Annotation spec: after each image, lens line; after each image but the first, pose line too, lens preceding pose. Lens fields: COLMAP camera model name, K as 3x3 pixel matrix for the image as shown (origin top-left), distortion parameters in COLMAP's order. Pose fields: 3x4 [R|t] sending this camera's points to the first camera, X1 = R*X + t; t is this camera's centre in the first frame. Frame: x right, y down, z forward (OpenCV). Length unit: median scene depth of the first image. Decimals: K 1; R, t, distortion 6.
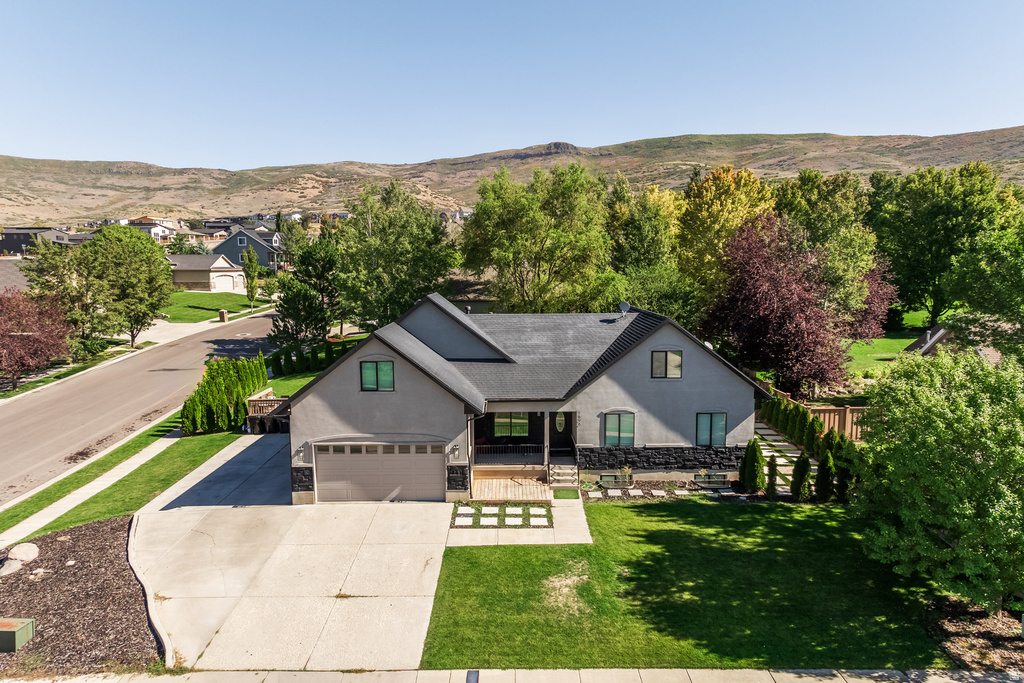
lens RADIAL K [[780.2, 0, 534.6], [0, 780.2, 340.8], [0, 0, 1]] dist [0.041178, 0.000240]
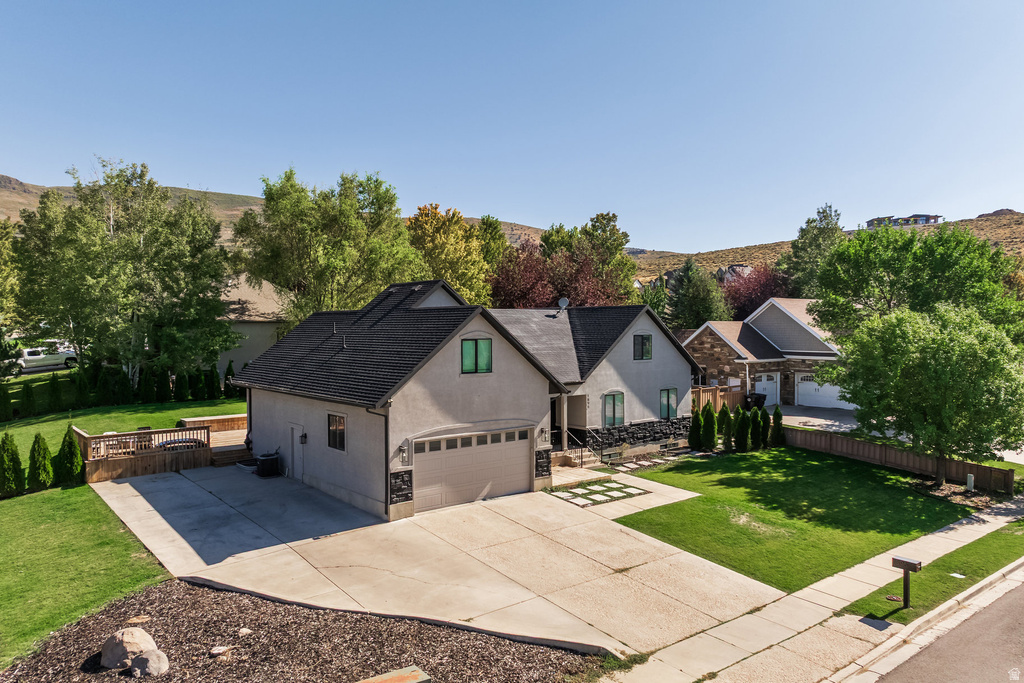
lens RADIAL K [[780.2, 0, 534.6], [0, 780.2, 340.8], [0, 0, 1]] dist [0.041178, 0.000240]
pose [[0.728134, -0.002839, 0.685429, -0.747632], [0.073343, 0.994573, -0.073793, 0.096663], [-0.681500, 0.104002, 0.724391, 0.308110]]
